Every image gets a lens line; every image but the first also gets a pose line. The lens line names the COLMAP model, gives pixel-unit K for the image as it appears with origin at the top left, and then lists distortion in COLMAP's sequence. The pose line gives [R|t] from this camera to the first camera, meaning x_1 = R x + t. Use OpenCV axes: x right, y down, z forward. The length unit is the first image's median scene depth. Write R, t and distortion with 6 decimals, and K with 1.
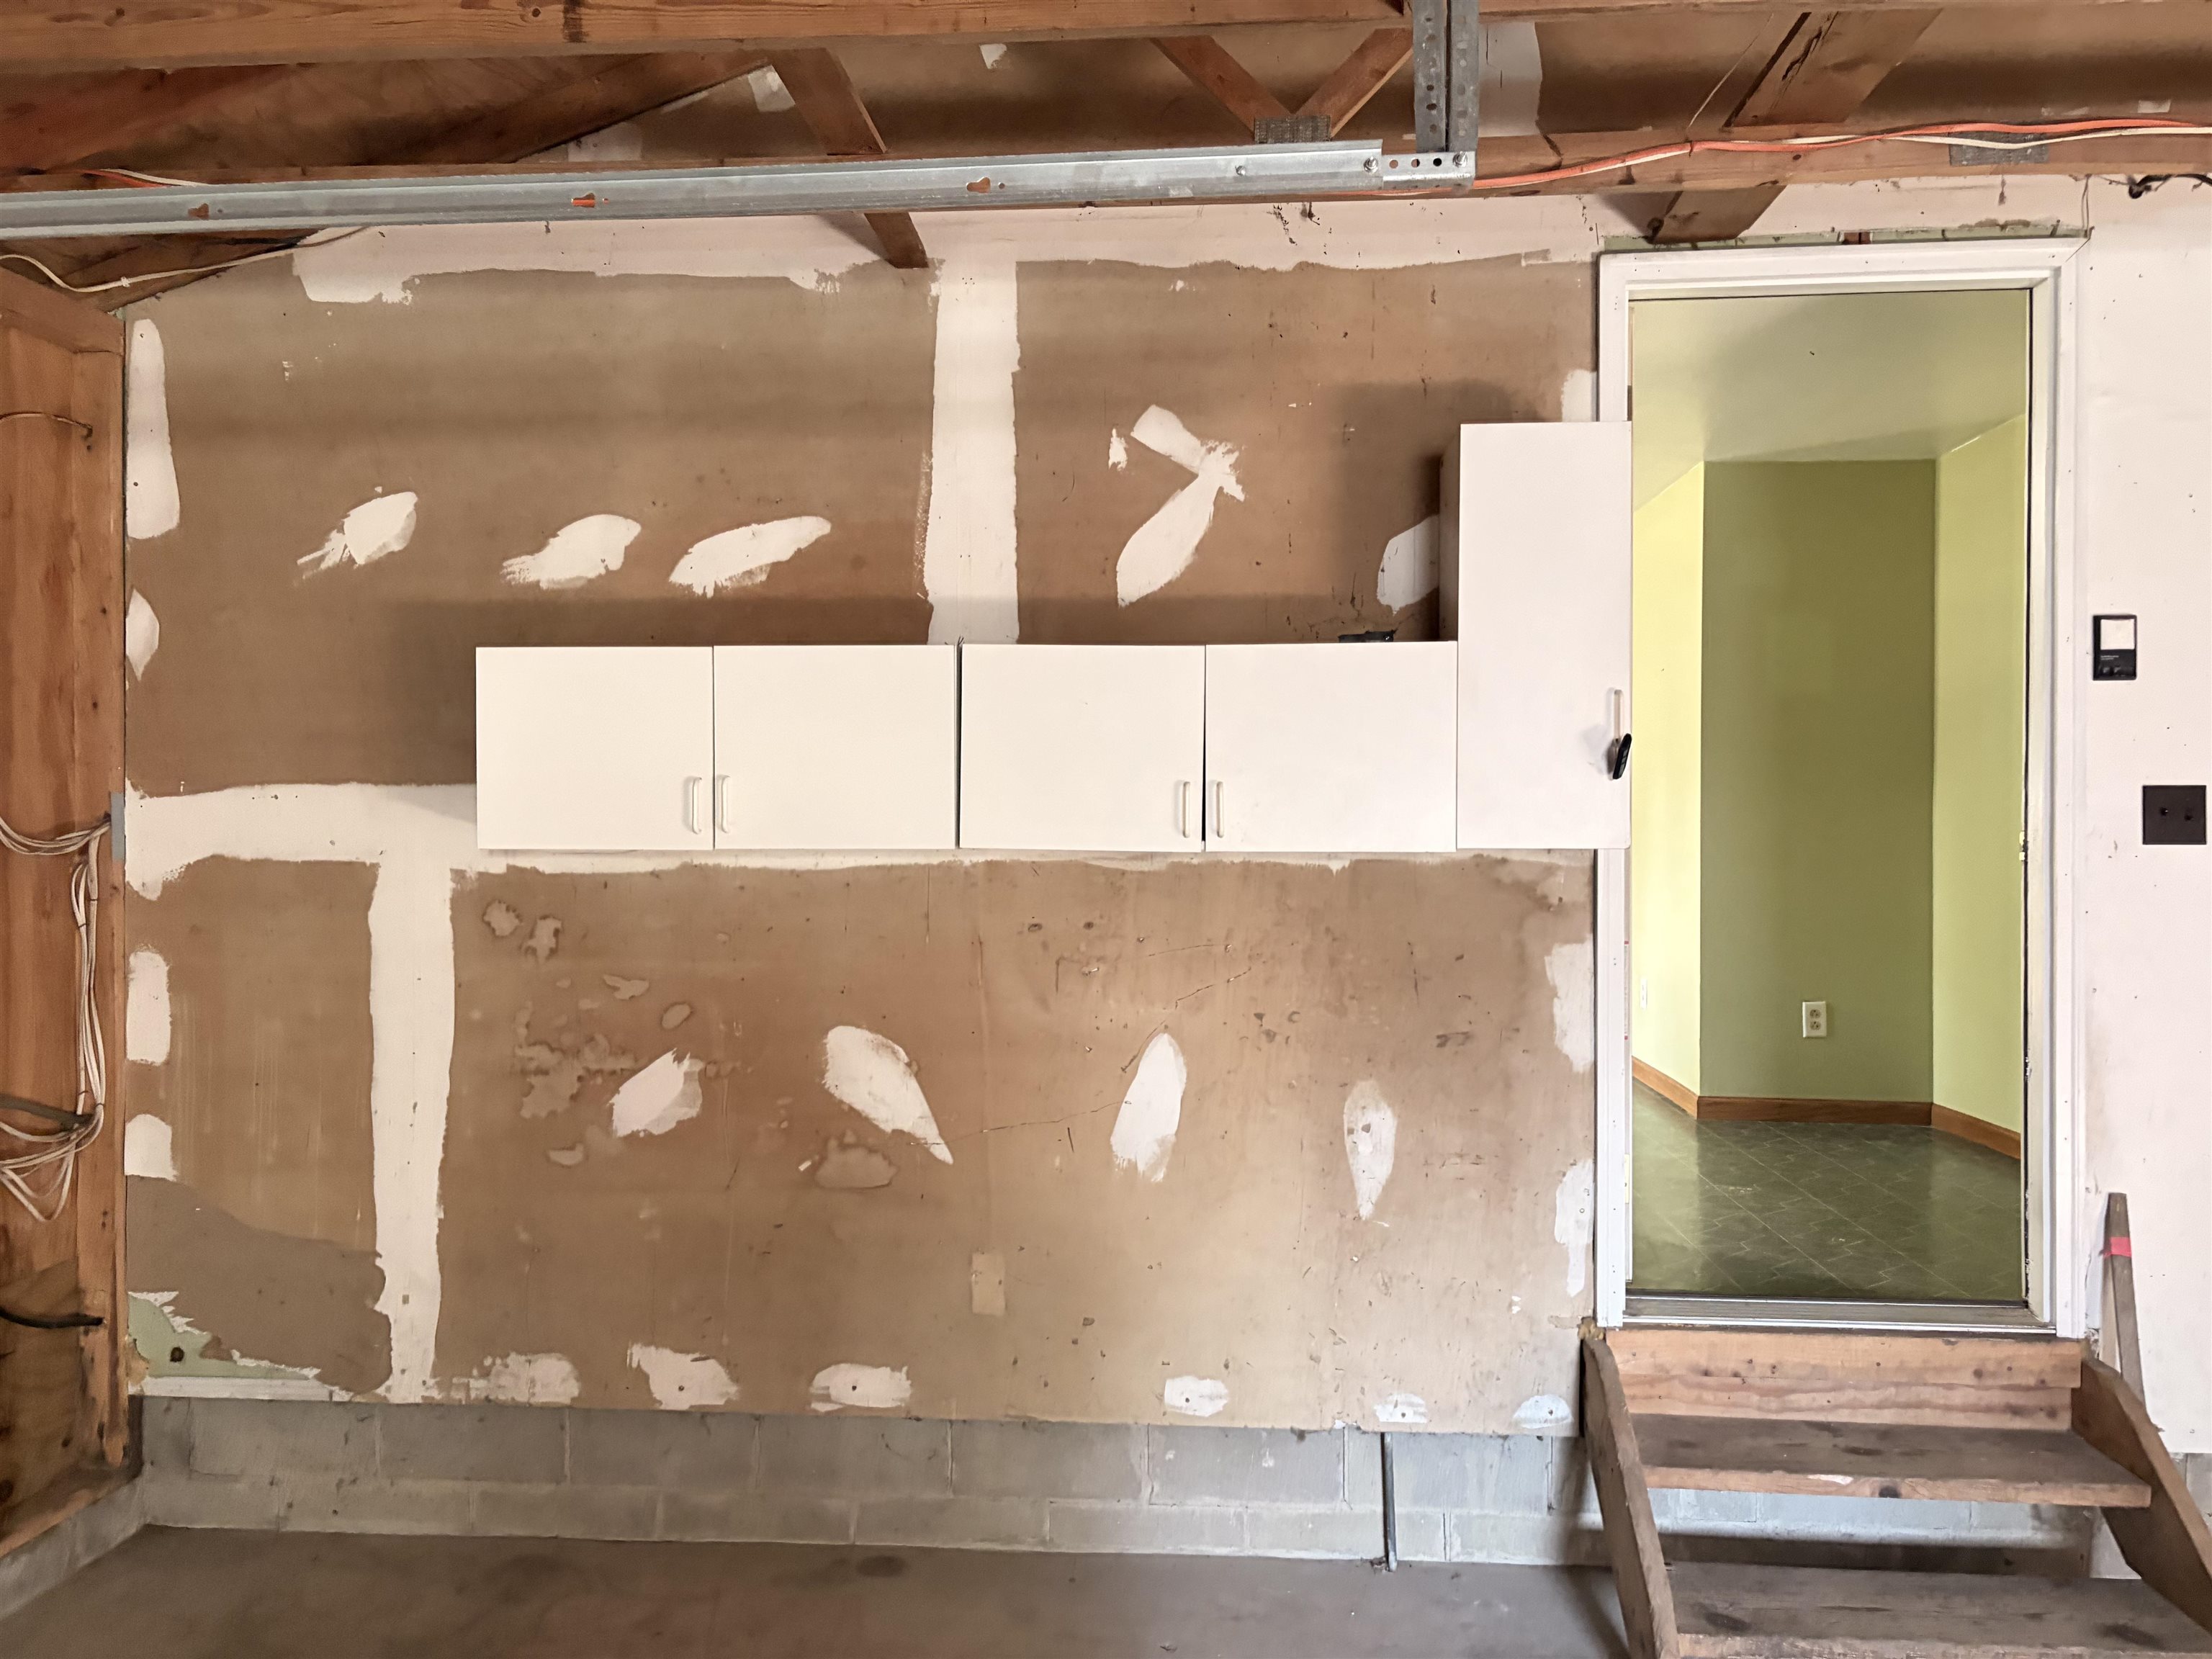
lens RADIAL K [[1670.7, 0, 1100.9], [0, 1670.7, 848.9], [0, 0, 1]] dist [0.050341, -0.052399]
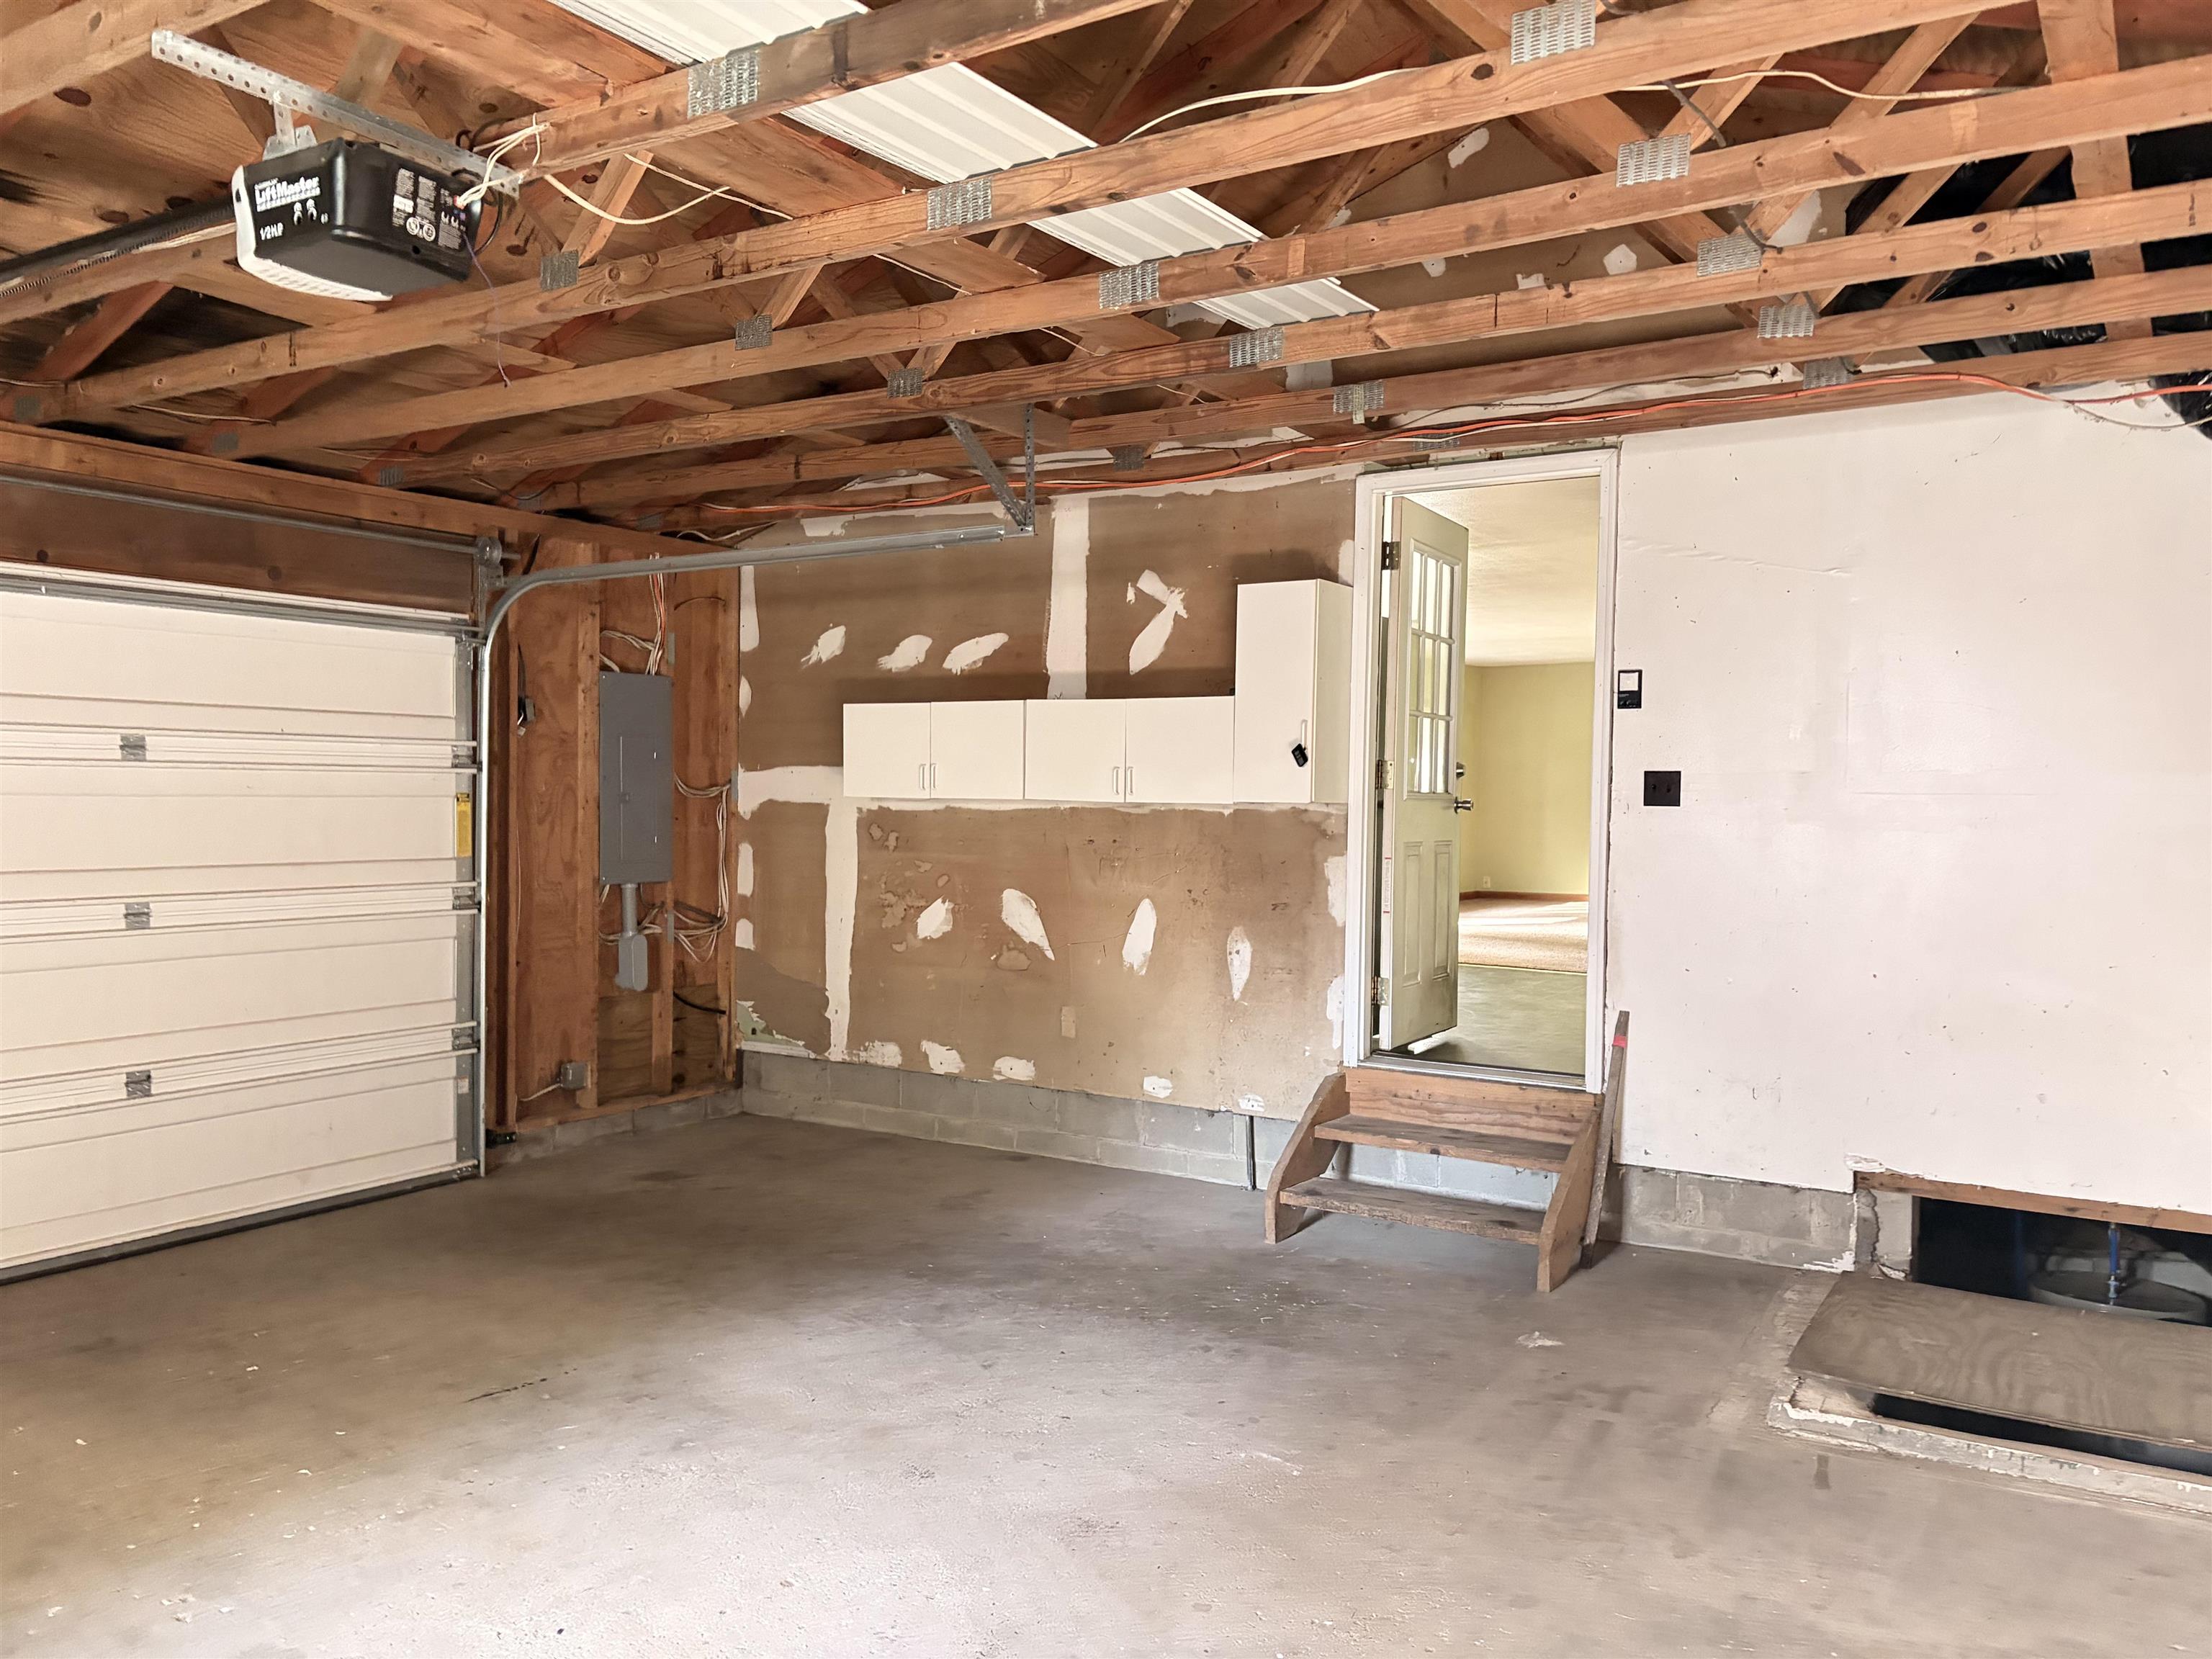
lens RADIAL K [[1670.7, 0, 1118.8], [0, 1670.7, 830.2], [0, 0, 1]] dist [0.050341, -0.052399]
pose [[0.885264, 0.021298, -0.464600, 0.879818], [-0.016659, 0.999762, 0.014088, 0.006221], [0.464790, -0.004732, 0.885408, -0.694069]]
